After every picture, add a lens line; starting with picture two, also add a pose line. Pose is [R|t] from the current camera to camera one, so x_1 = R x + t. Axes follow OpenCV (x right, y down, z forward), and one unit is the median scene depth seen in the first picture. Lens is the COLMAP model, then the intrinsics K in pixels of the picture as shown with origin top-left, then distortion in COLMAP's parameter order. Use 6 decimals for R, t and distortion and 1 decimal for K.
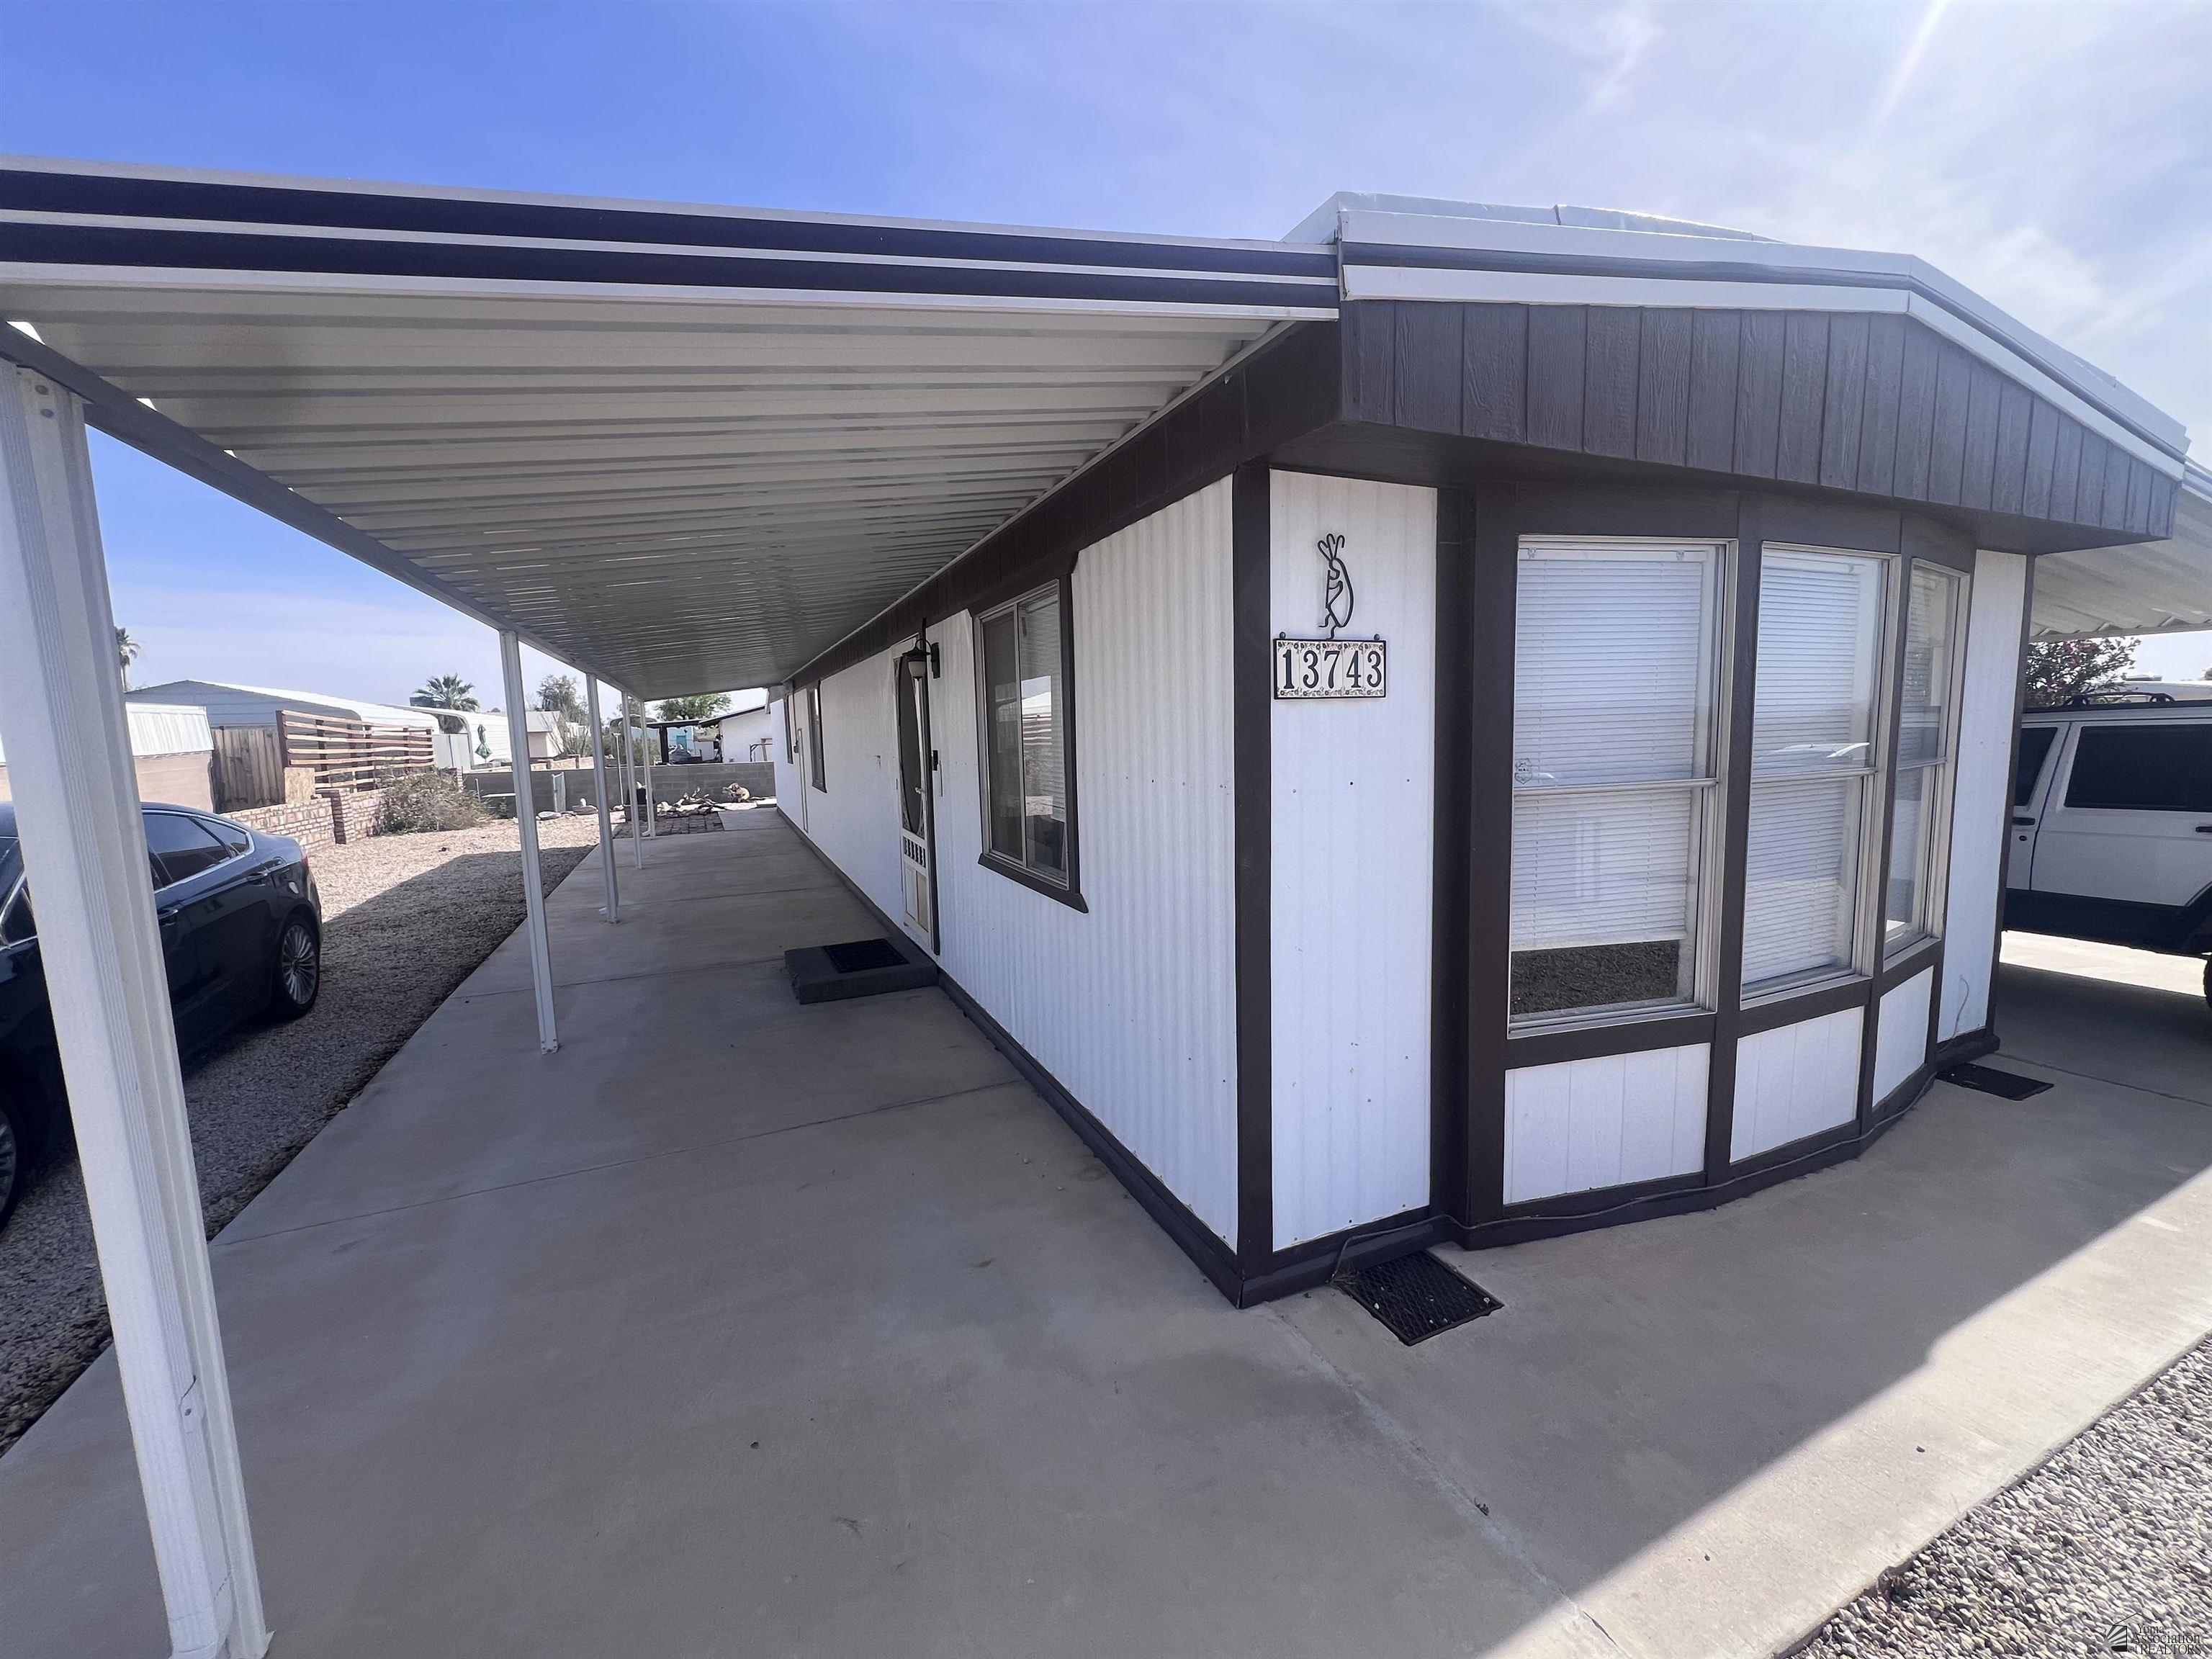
lens RADIAL K [[889.3, 0, 1102.1], [0, 889.3, 828.5], [0, 0, 1]] dist [-0.002234, -0.000469]
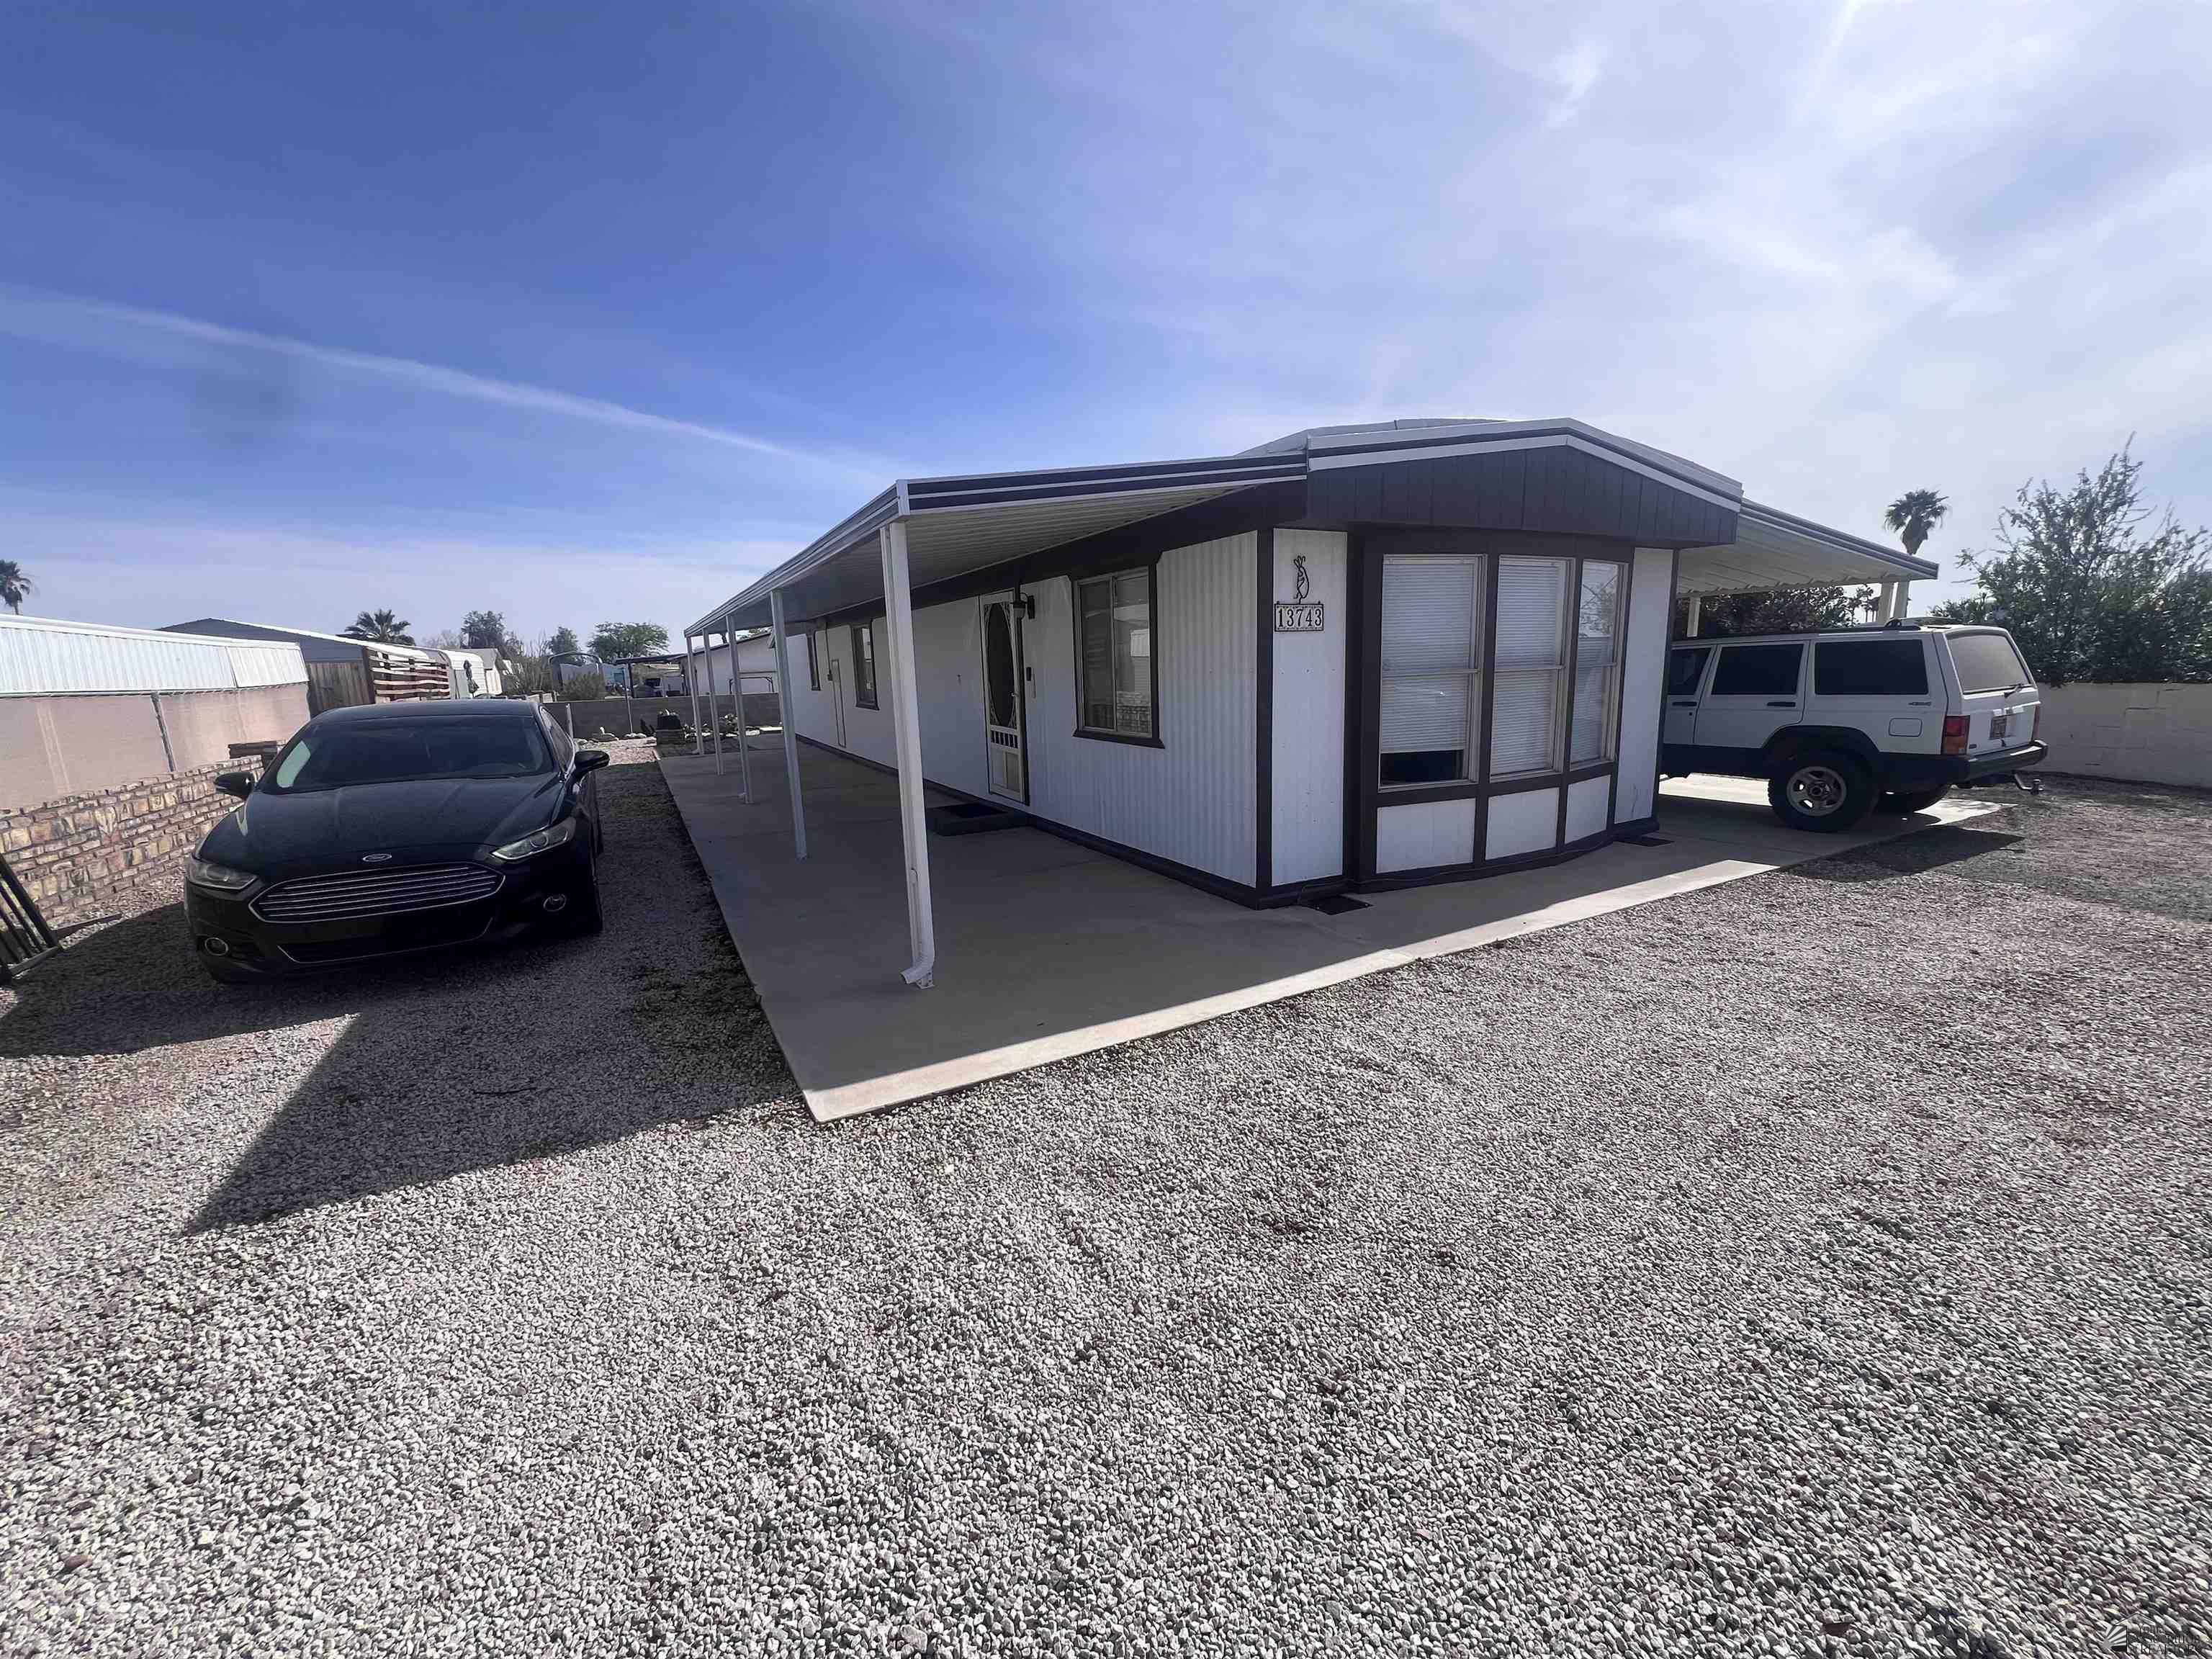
lens RADIAL K [[884.6, 0, 1108.8], [0, 884.6, 829.9], [0, 0, 1]] dist [0.000287, -0.000090]
pose [[0.996512, -0.021749, 0.080567, -0.352004], [0.015766, 0.997122, 0.074159, 0.153508], [-0.081948, -0.072630, 0.993987, -1.034799]]
